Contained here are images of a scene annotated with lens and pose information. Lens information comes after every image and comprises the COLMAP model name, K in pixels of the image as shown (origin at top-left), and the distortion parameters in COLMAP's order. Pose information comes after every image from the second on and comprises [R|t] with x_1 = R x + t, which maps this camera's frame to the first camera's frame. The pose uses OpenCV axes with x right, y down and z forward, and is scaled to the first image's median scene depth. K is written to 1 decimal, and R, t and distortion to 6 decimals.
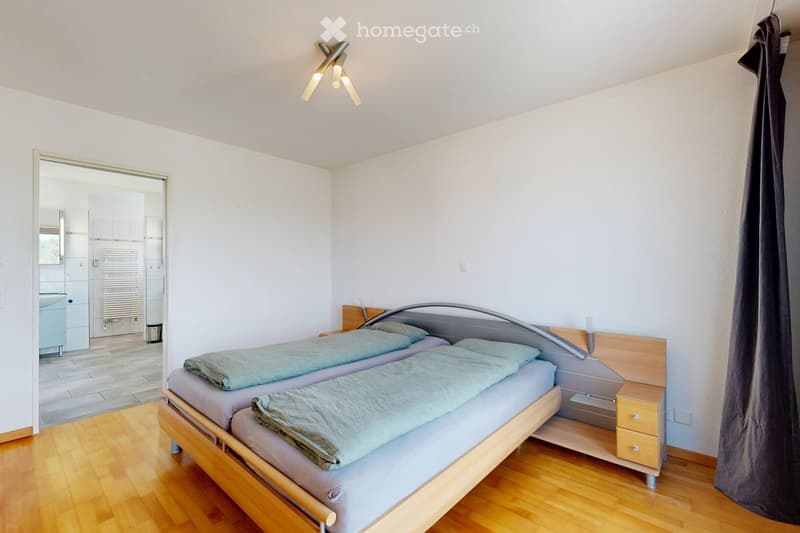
lens RADIAL K [[353.3, 0, 396.9], [0, 353.3, 265.8], [0, 0, 1]] dist [0.002882, -0.000223]
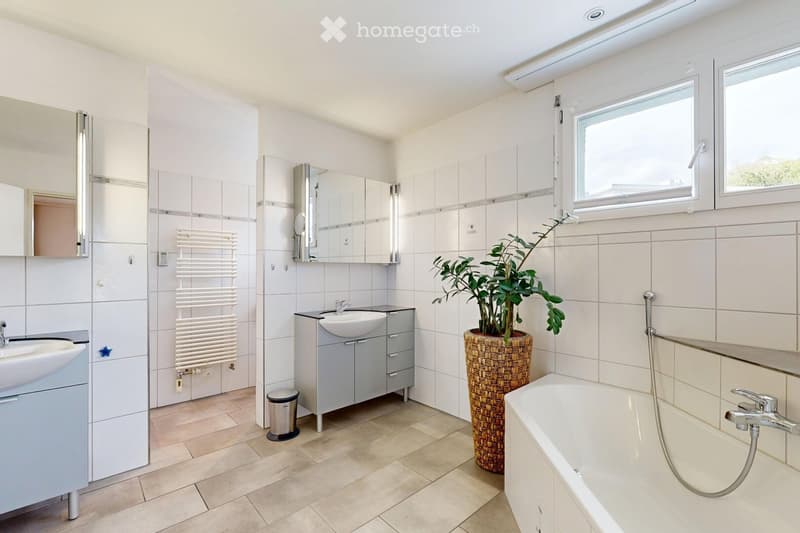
lens RADIAL K [[353.3, 0, 401.5], [0, 353.3, 269.0], [0, 0, 1]] dist [0.002882, -0.000223]
pose [[0.995162, 0.002652, -0.098210, -0.482409], [-0.002599, 0.999996, 0.000665, 0.005245], [0.098212, -0.000407, 0.995165, 0.557032]]
